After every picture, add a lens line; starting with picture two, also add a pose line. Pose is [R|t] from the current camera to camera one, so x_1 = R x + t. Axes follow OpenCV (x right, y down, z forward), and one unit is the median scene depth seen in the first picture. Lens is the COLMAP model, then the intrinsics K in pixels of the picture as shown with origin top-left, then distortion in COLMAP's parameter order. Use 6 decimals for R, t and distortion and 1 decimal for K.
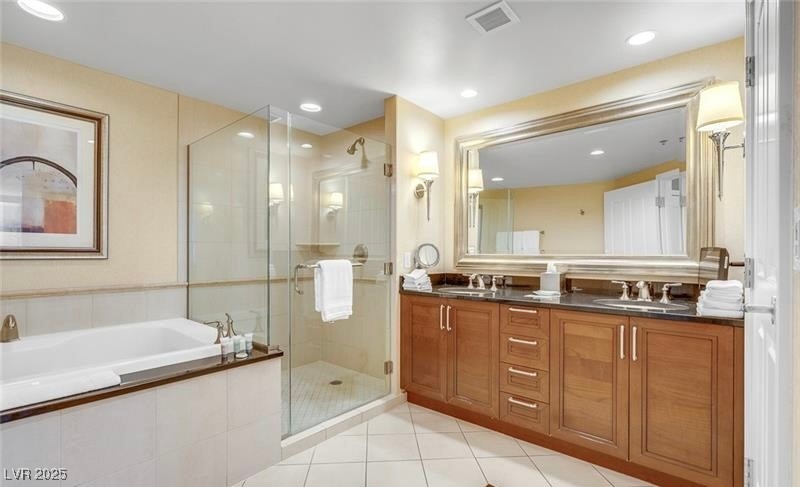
lens RADIAL K [[373.0, 0, 396.5], [0, 373.0, 251.3], [0, 0, 1]] dist [-0.000167, 0.000142]
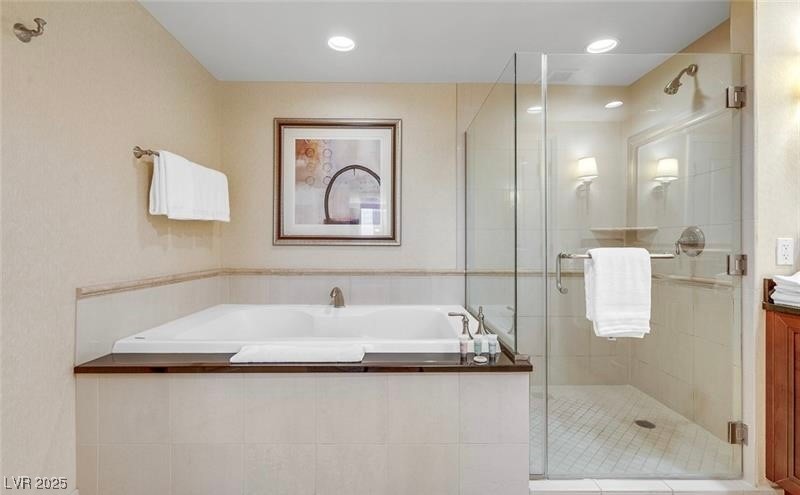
lens RADIAL K [[373.9, 0, 399.7], [0, 373.9, 243.0], [0, 0, 1]] dist [0.002958, 0.000408]
pose [[0.663353, -0.001723, -0.748305, 0.074172], [0.001503, 0.999998, -0.000970, 0.012529], [0.748305, -0.000481, 0.663354, 0.225250]]
